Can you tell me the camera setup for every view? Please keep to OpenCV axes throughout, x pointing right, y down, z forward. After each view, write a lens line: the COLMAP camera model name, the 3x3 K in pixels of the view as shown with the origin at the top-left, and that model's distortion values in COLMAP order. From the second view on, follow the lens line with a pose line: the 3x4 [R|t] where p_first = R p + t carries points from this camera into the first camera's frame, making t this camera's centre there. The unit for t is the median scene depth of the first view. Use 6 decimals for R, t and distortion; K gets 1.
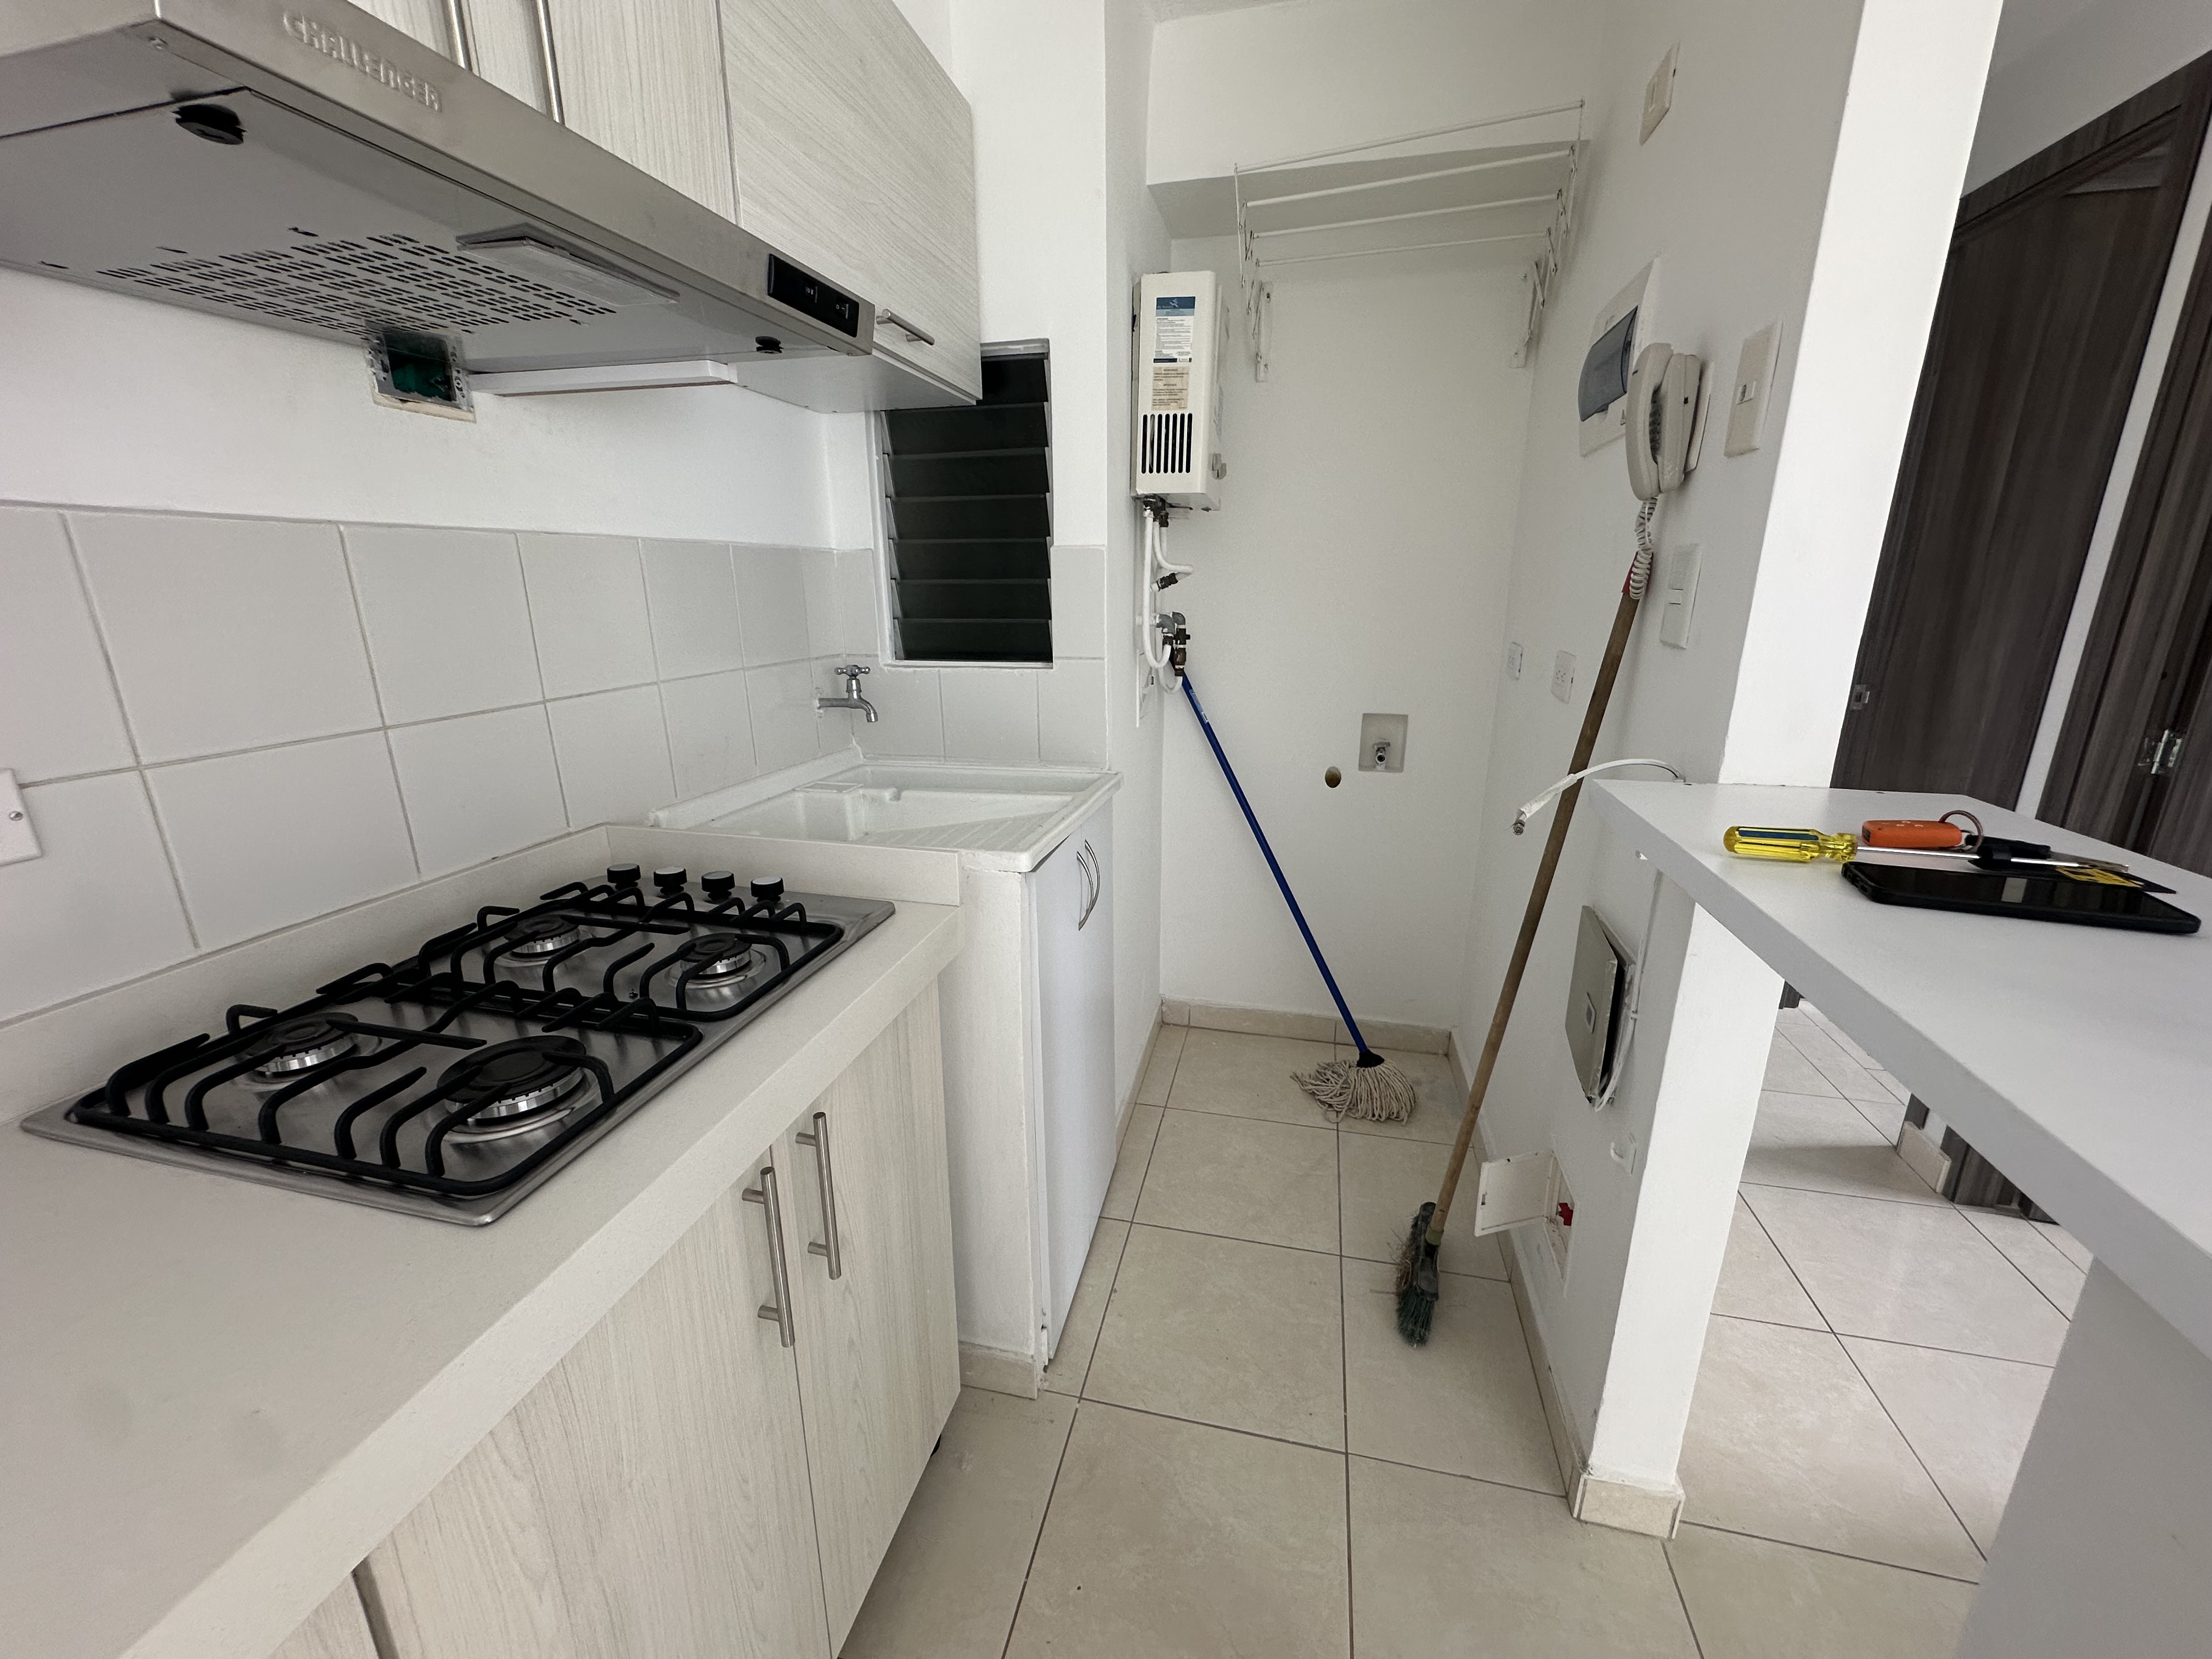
lens RADIAL K [[889.9, 0, 1107.2], [0, 889.9, 825.9], [0, 0, 1]] dist [-0.002511, 0.000419]
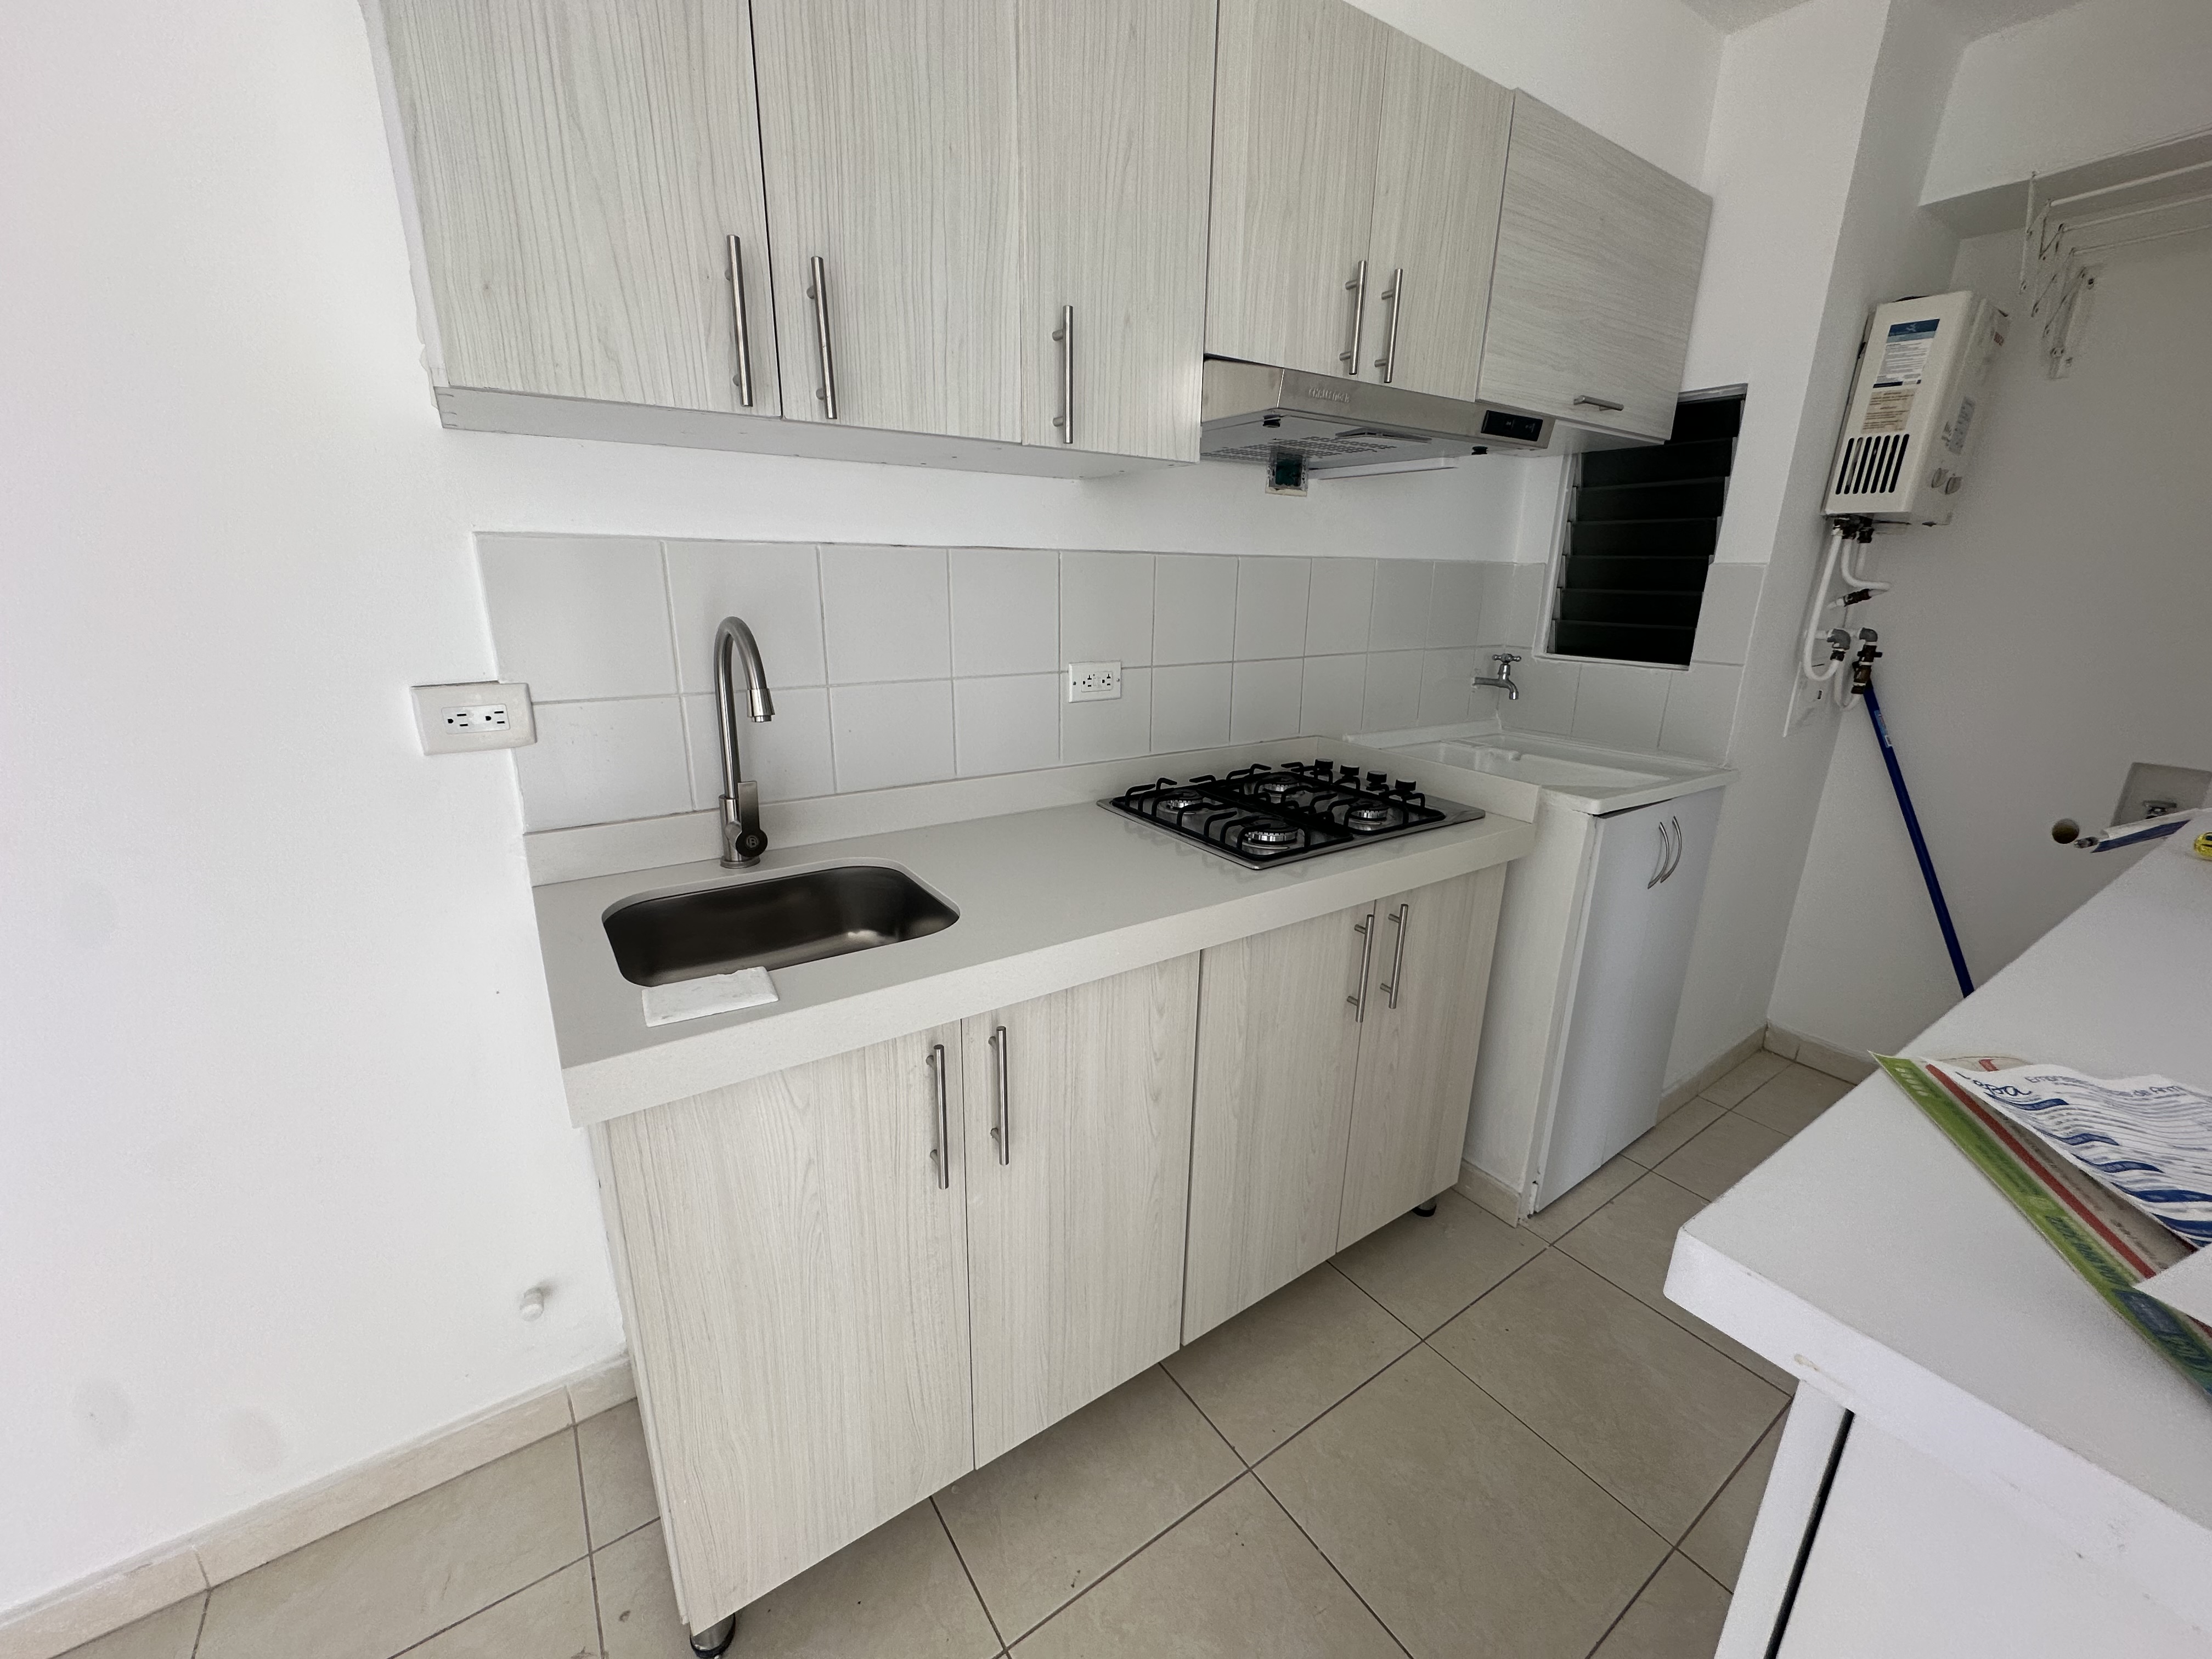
lens RADIAL K [[889.9, 0, 1104.4], [0, 889.9, 832.4], [0, 0, 1]] dist [-0.002511, 0.000419]
pose [[0.742859, 0.204820, -0.637345, 0.154695], [-0.196860, 0.976787, 0.084454, 0.078093], [0.639849, 0.062730, 0.765936, -0.344624]]
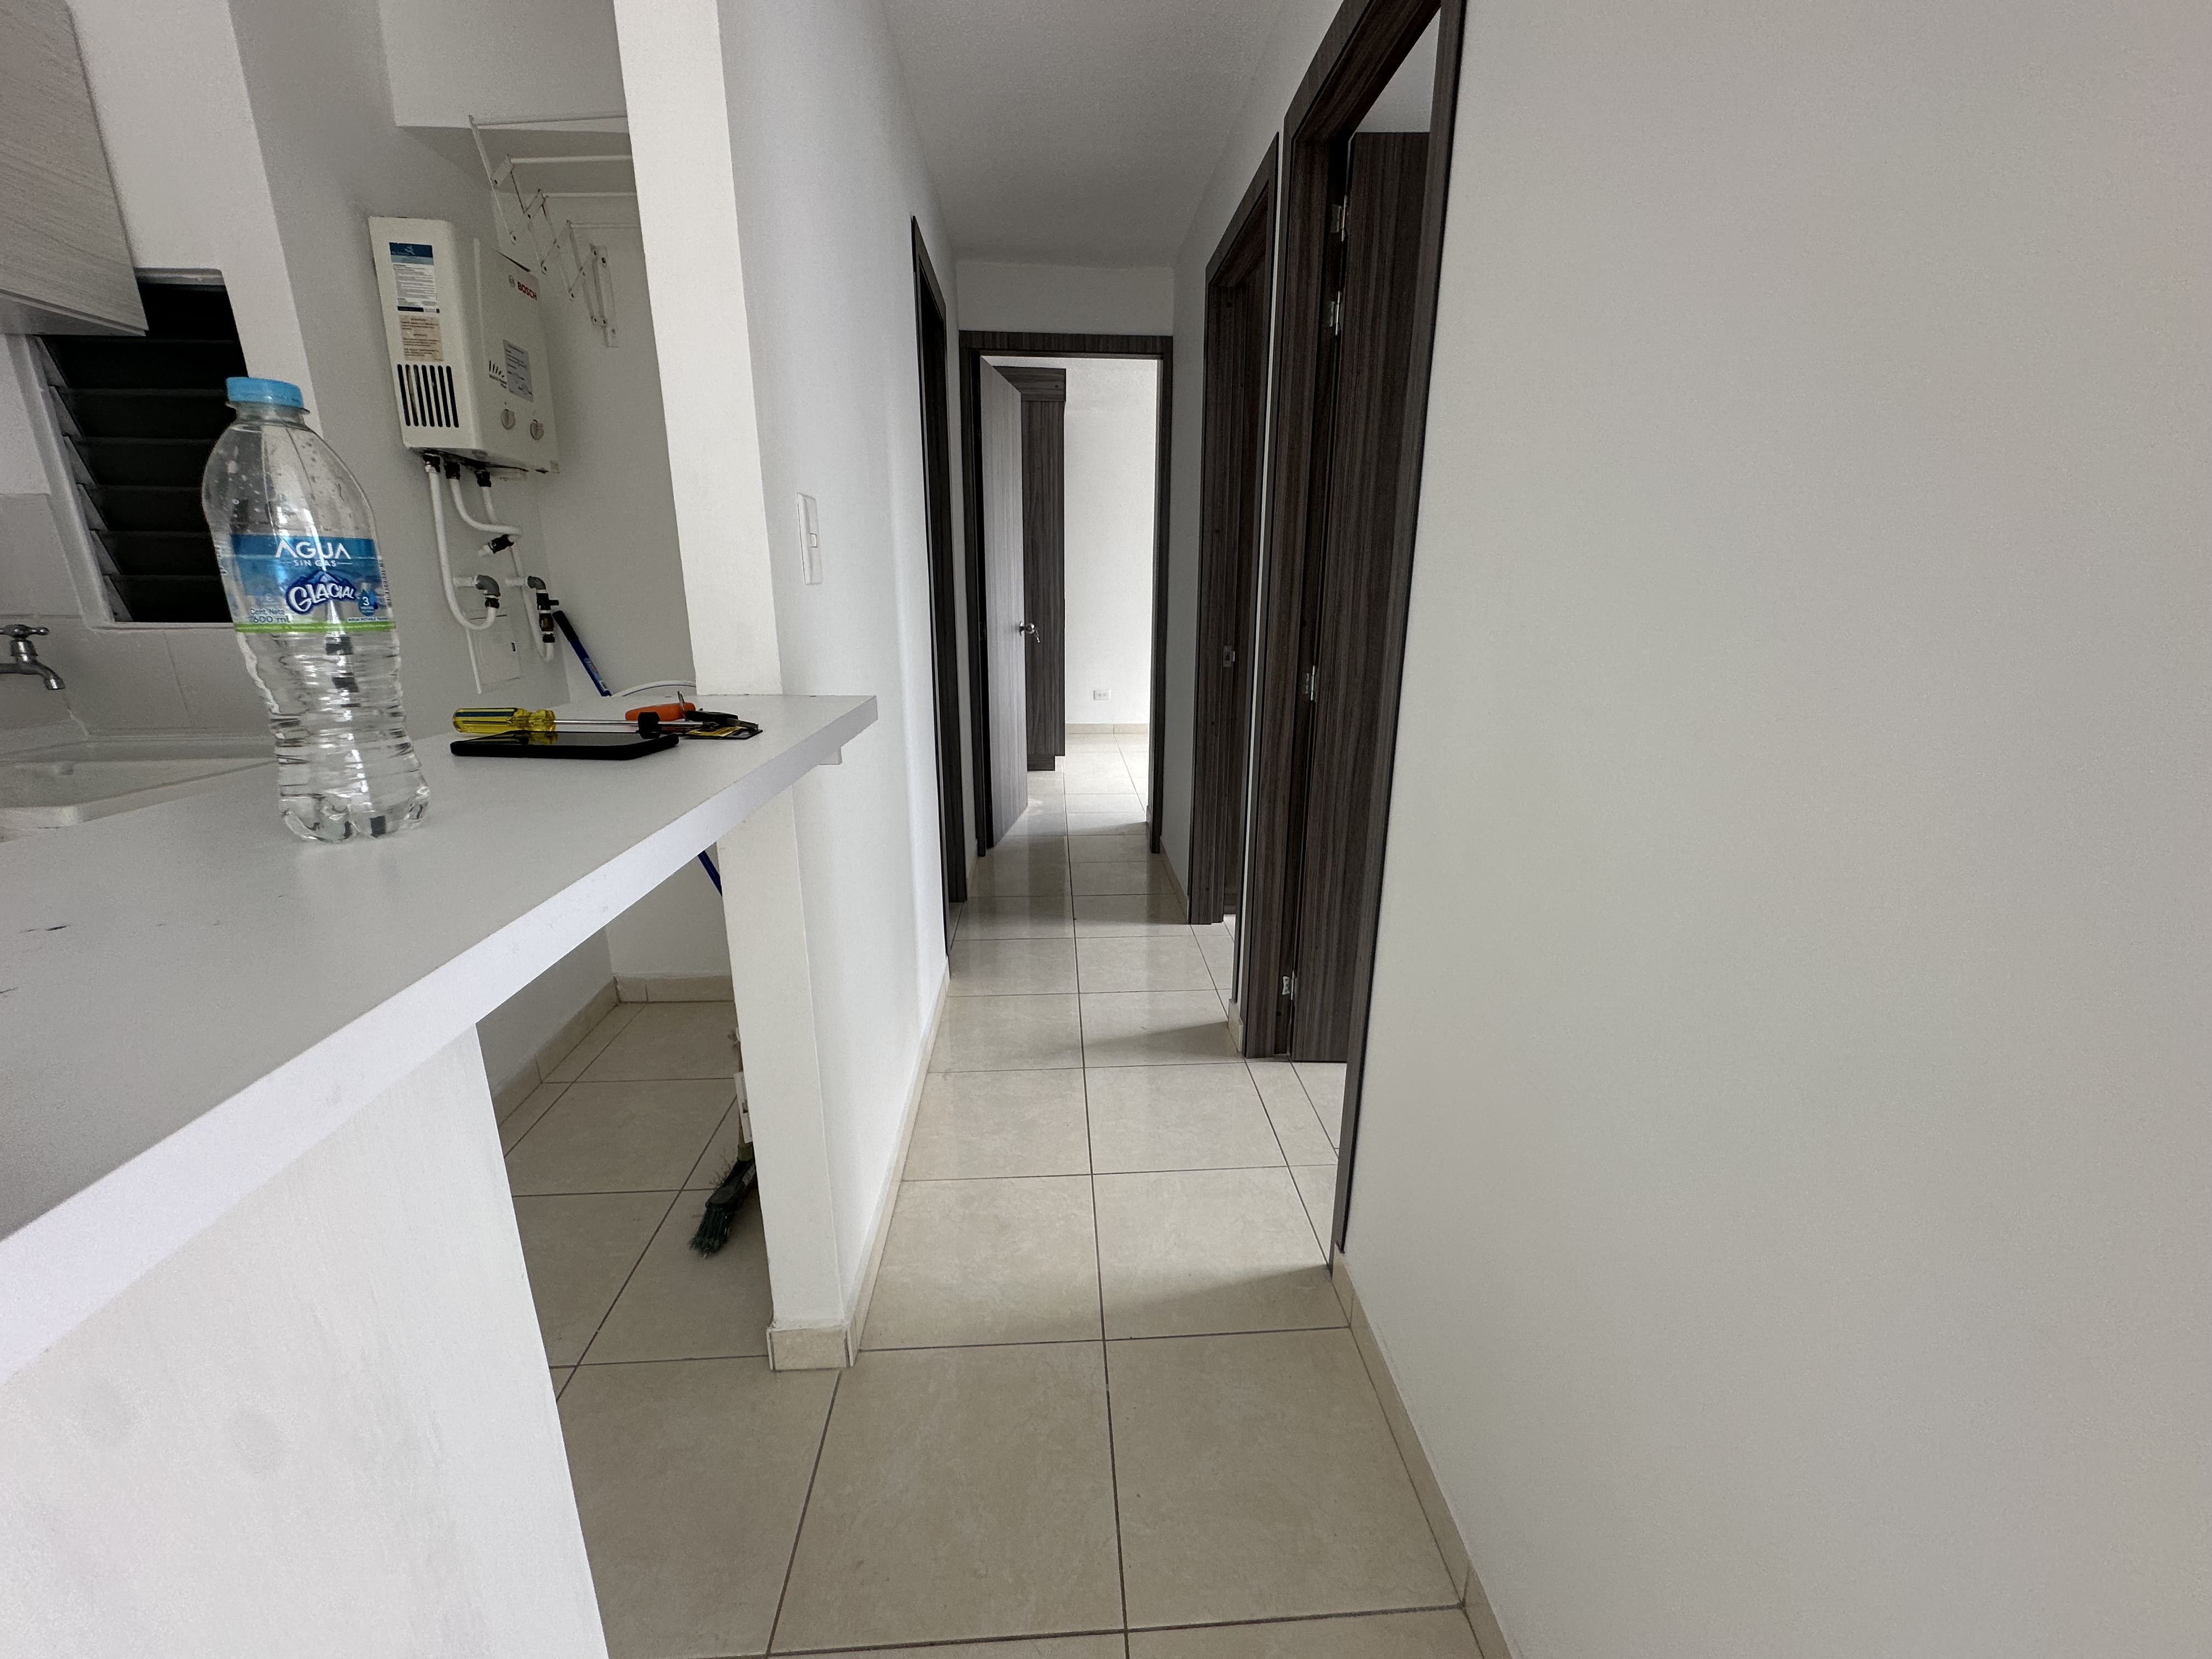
lens RADIAL K [[889.9, 0, 1100.1], [0, 889.9, 828.3], [0, 0, 1]] dist [-0.002511, 0.000419]
pose [[0.955953, -0.068872, 0.285327, 0.472971], [0.066627, 0.997623, 0.017578, 0.075488], [-0.285859, 0.002207, 0.958269, -0.143585]]
